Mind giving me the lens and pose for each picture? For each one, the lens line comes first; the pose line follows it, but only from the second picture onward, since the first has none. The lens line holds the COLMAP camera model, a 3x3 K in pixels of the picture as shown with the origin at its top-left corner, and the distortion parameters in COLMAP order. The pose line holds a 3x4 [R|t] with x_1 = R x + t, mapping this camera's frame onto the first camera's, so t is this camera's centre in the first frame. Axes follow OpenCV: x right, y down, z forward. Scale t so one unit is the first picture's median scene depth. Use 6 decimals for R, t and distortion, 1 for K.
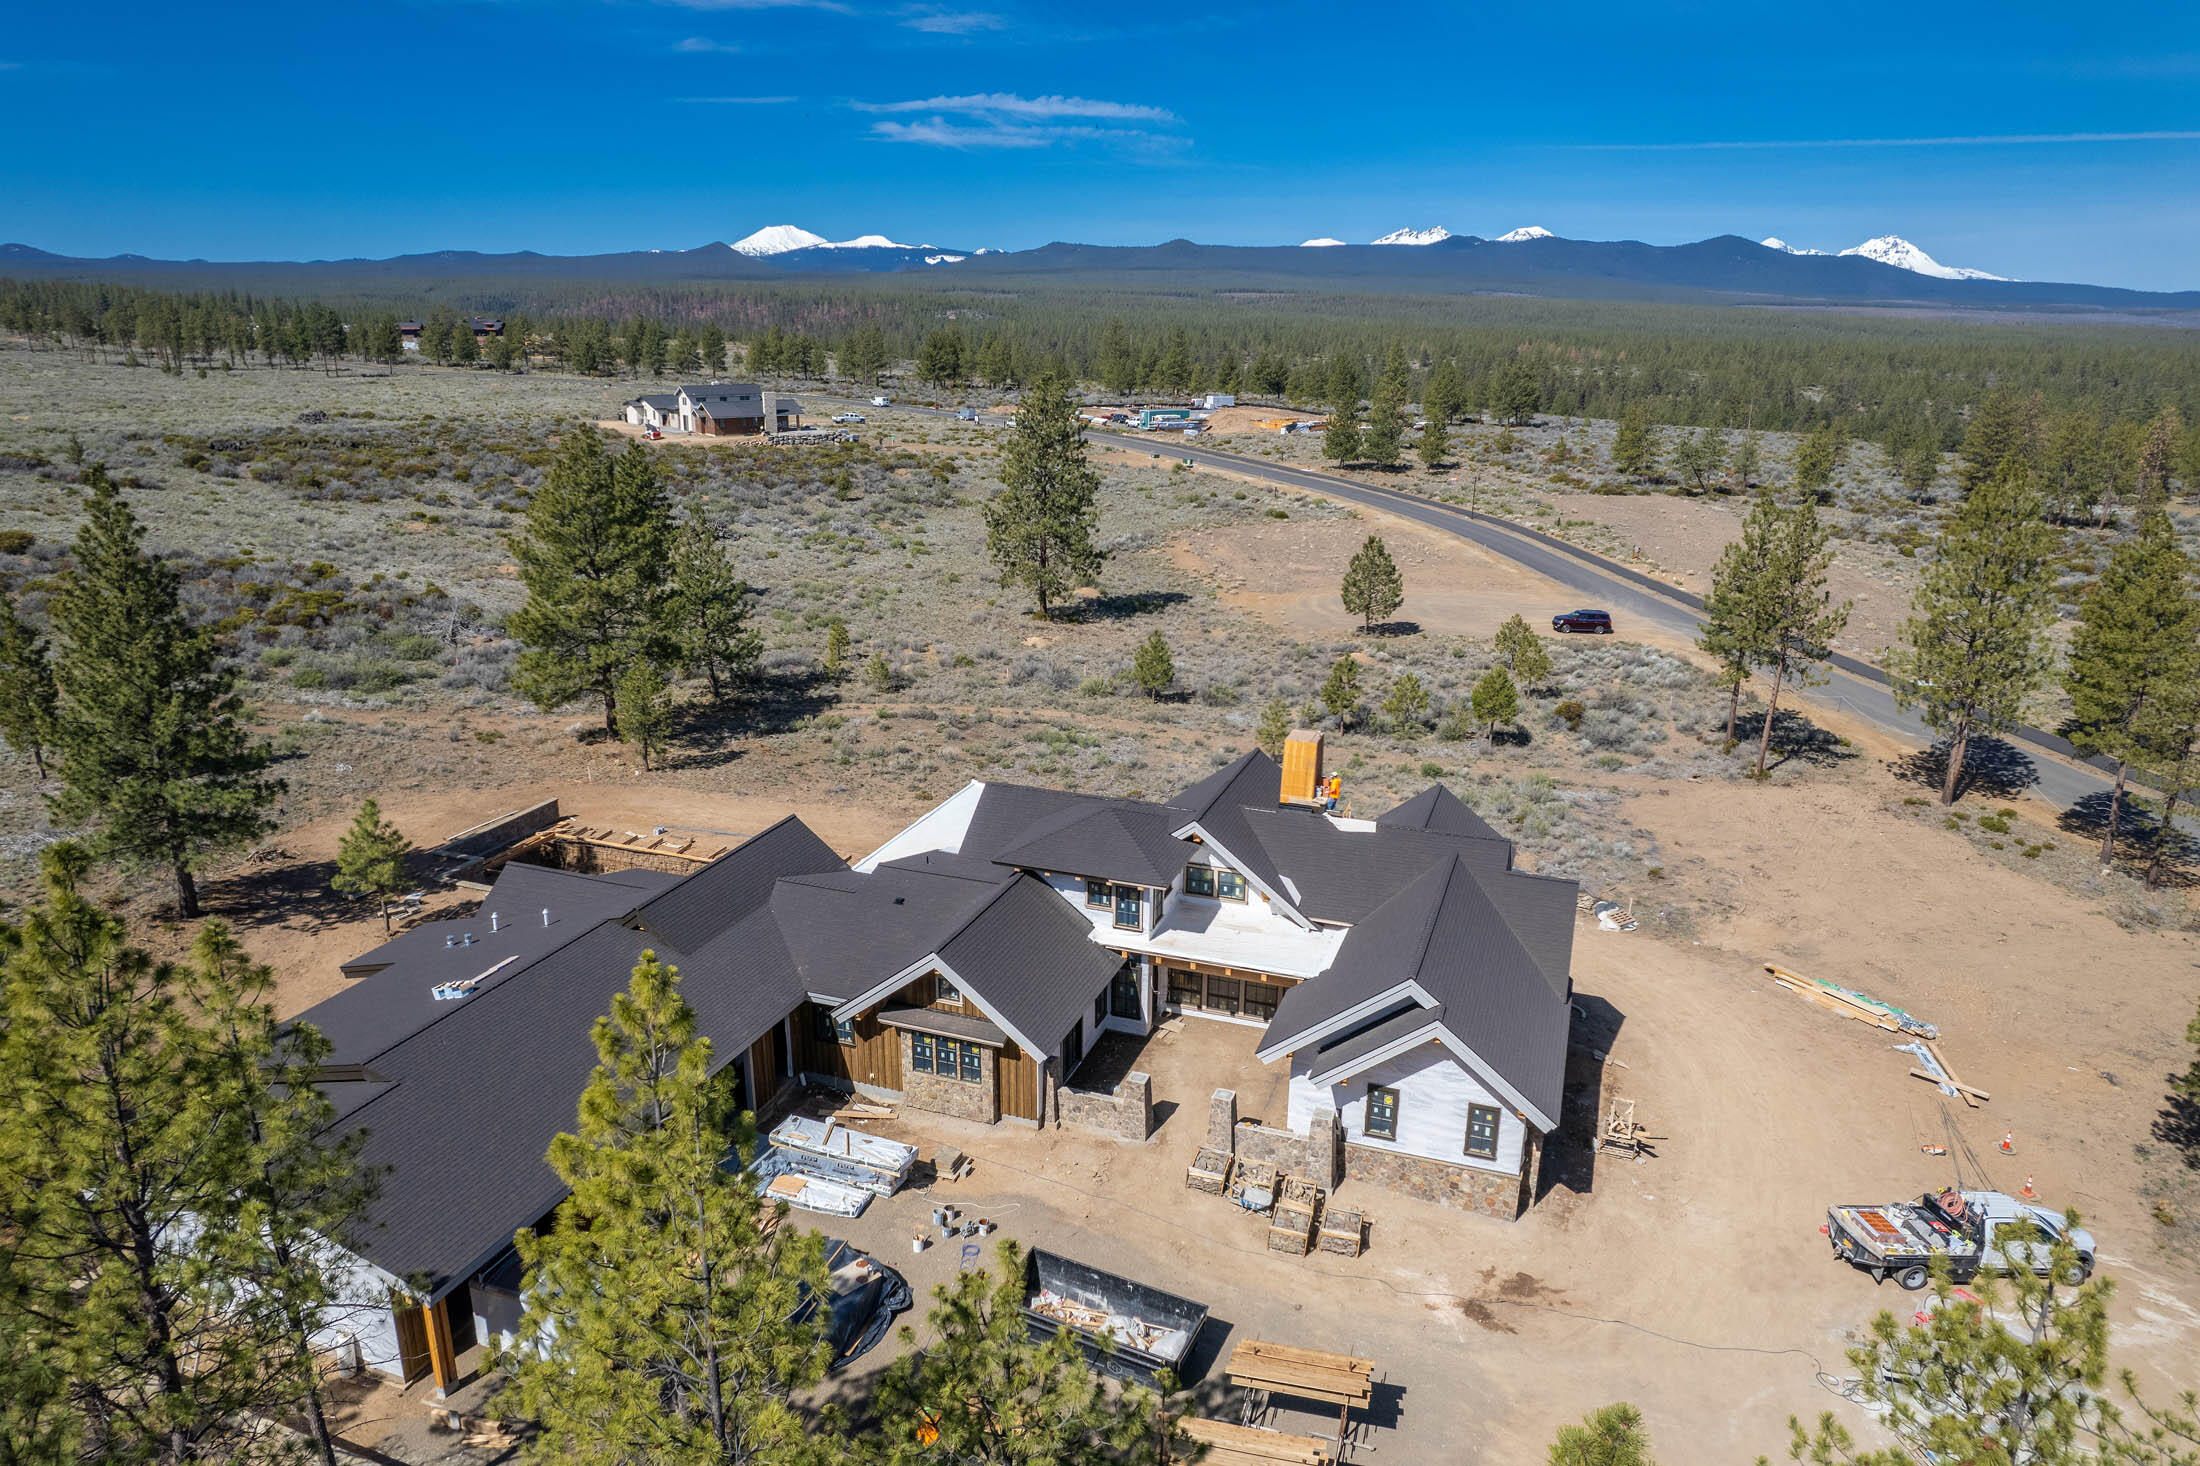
lens RADIAL K [[1409.8, 0, 1097.9], [0, 1409.8, 737.9], [0, 0, 1]] dist [-0.070737, 0.061769]
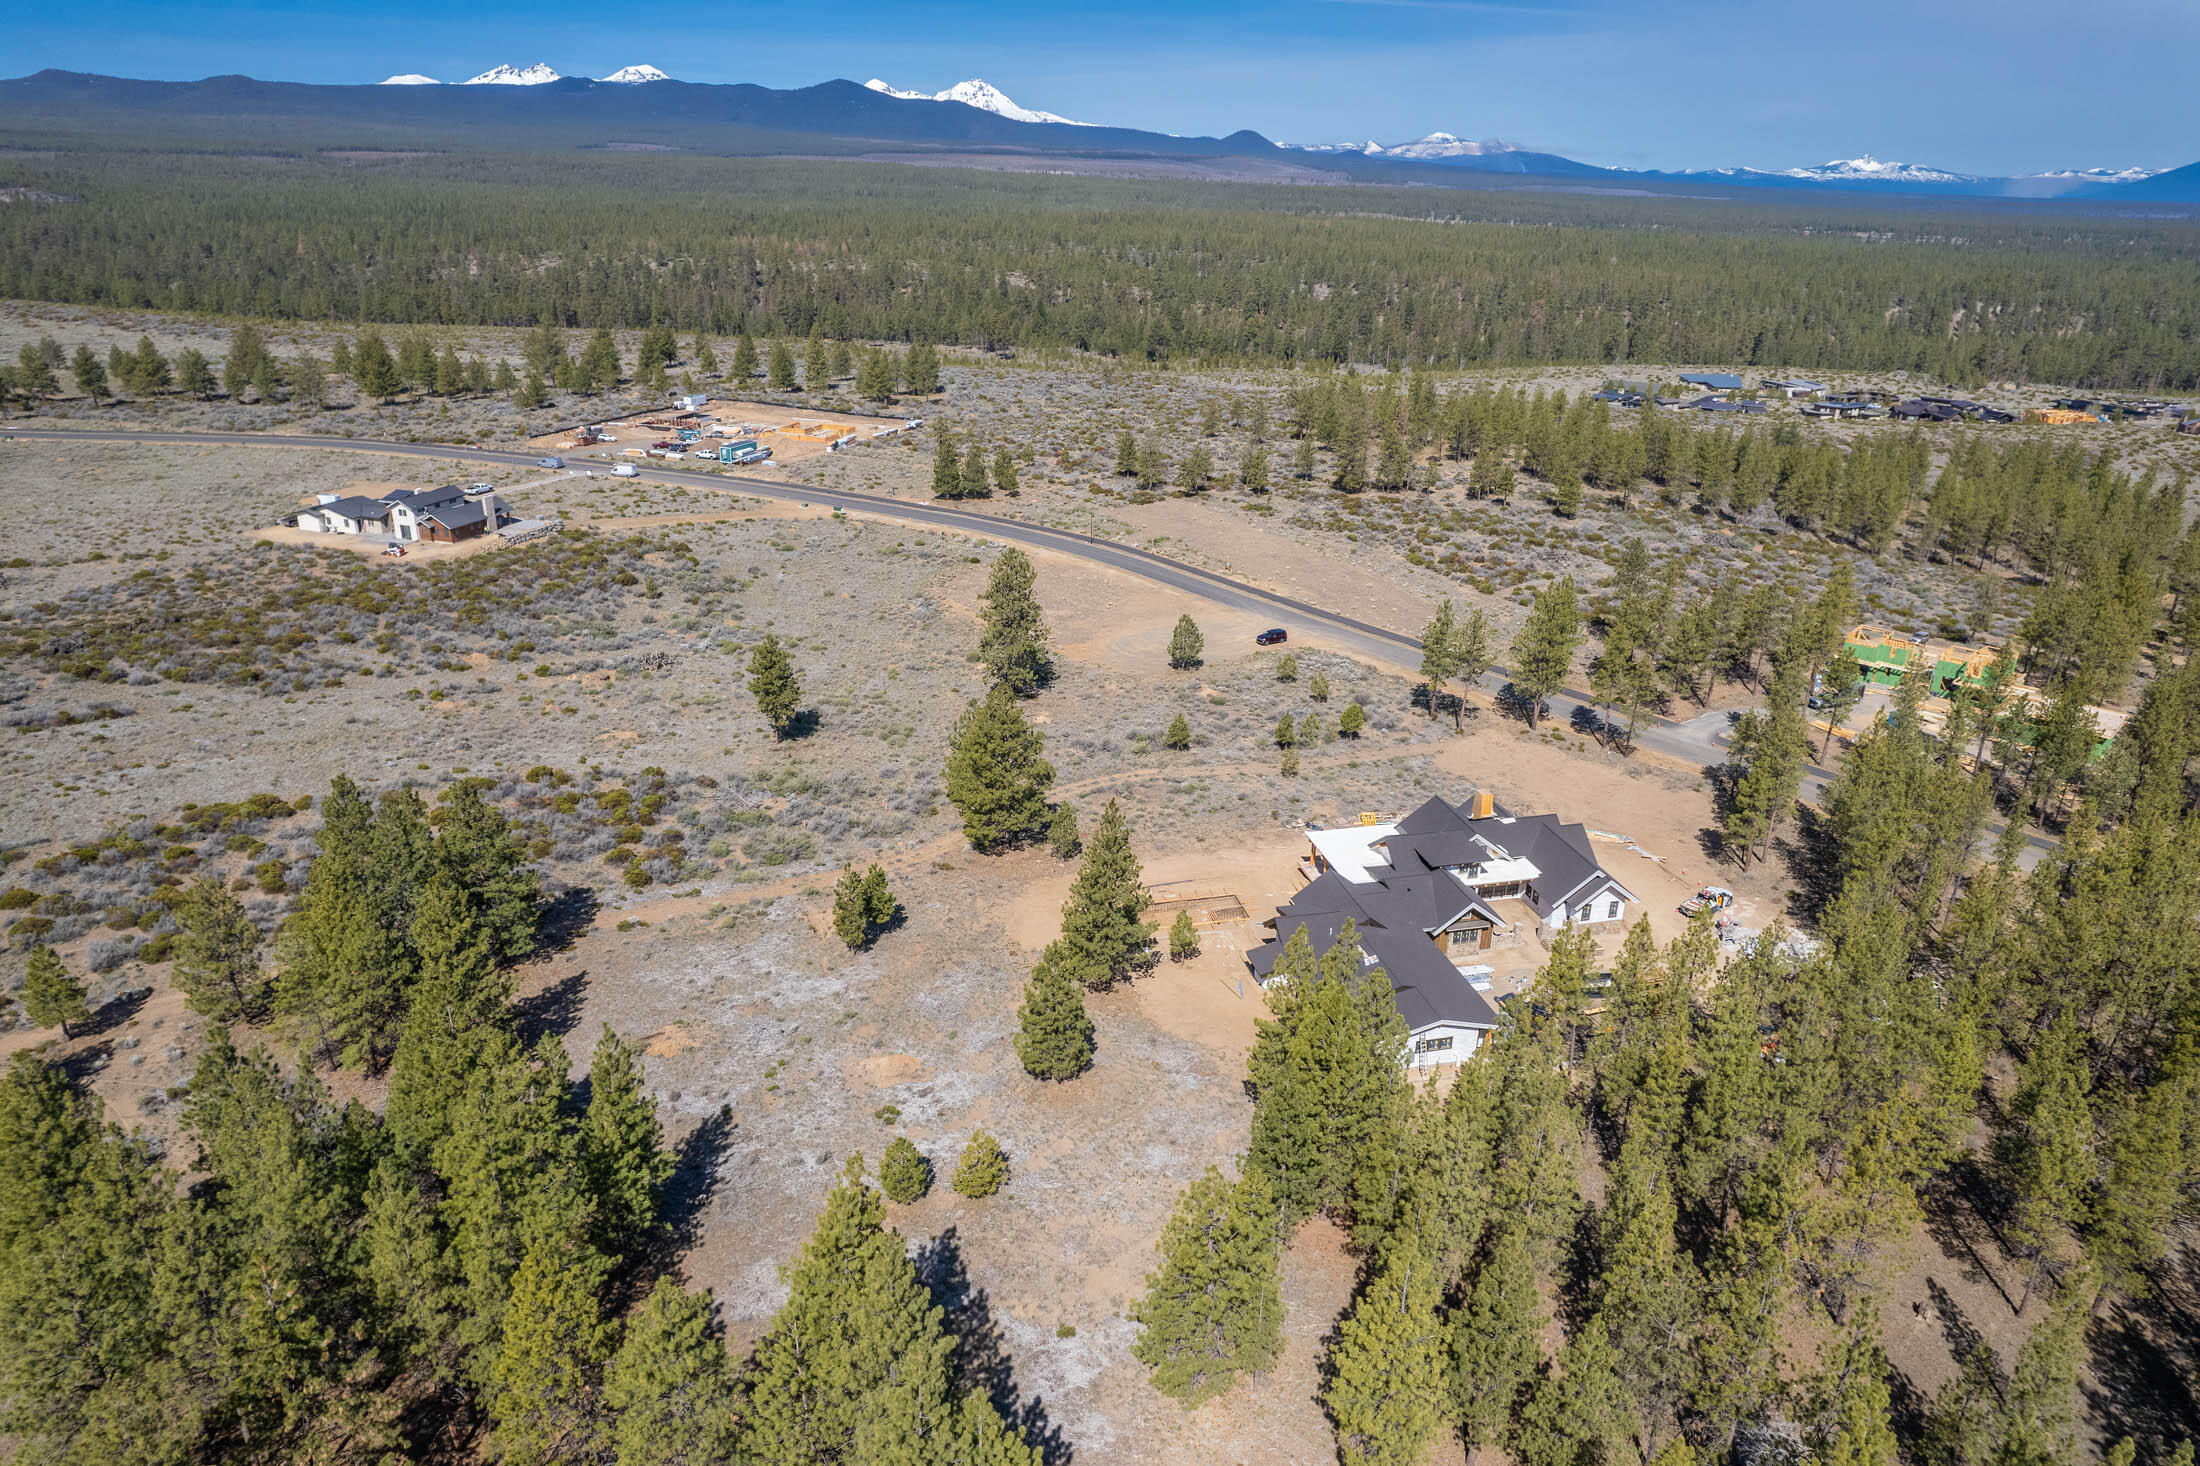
lens RADIAL K [[1414.2, 0, 1098.7], [0, 1414.2, 733.7], [0, 0, 1]] dist [-0.076048, 0.066872]
pose [[0.838142, -0.205109, 0.505419, -1.029508], [0.154505, 0.977930, 0.140647, -0.343260], [-0.523112, -0.039792, 0.851334, -0.513944]]
